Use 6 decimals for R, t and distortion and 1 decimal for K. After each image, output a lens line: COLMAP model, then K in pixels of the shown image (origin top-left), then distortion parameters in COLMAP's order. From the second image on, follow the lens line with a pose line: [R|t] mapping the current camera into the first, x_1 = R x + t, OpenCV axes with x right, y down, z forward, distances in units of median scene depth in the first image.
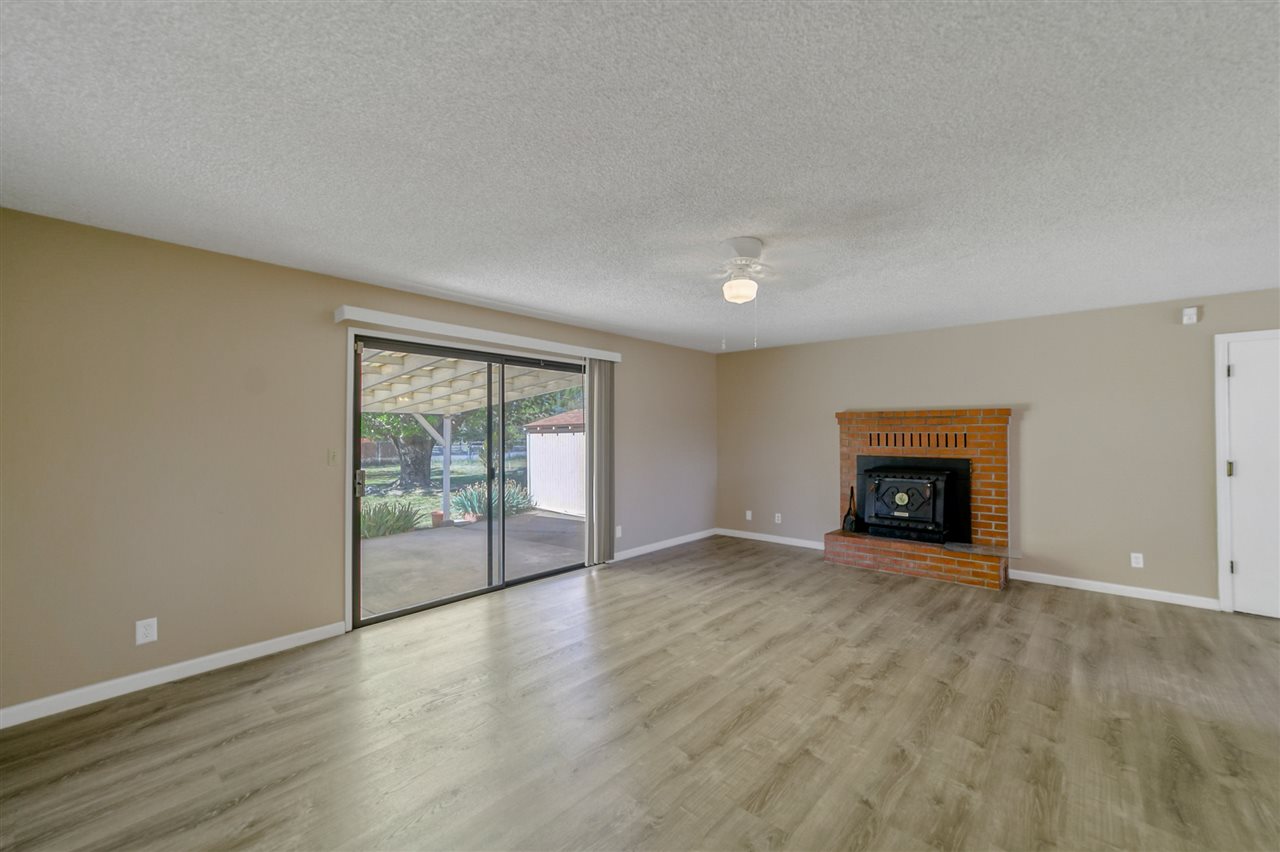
lens RADIAL K [[512.6, 0, 642.6], [0, 512.6, 424.2], [0, 0, 1]] dist [0.010468, 0.001876]
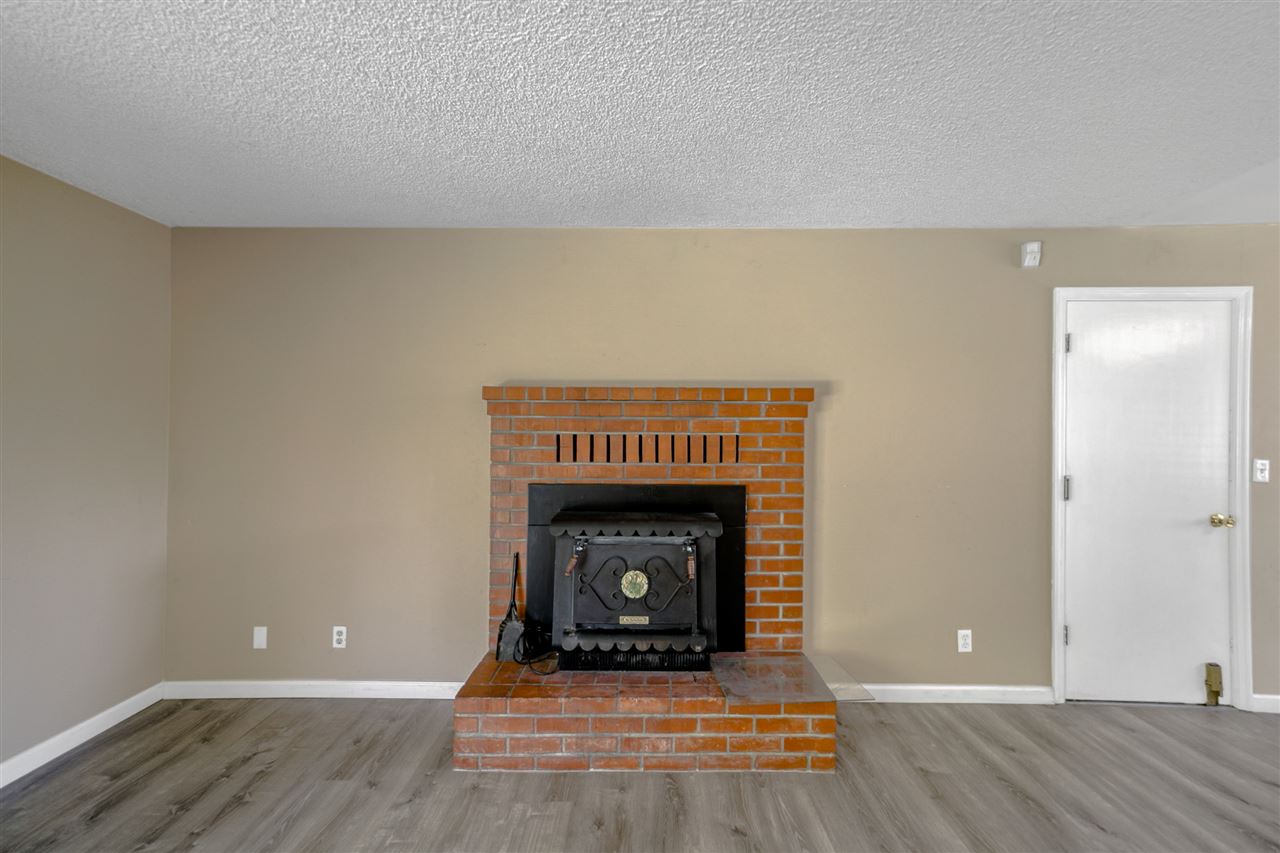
lens RADIAL K [[512.6, 0, 652.2], [0, 512.6, 425.9], [0, 0, 1]] dist [0.010468, 0.001876]
pose [[0.744103, 0.013309, 0.667933, 0.229501], [-0.015323, 0.999879, -0.002852, 0.011466], [-0.667890, -0.008112, 0.744216, 0.693929]]
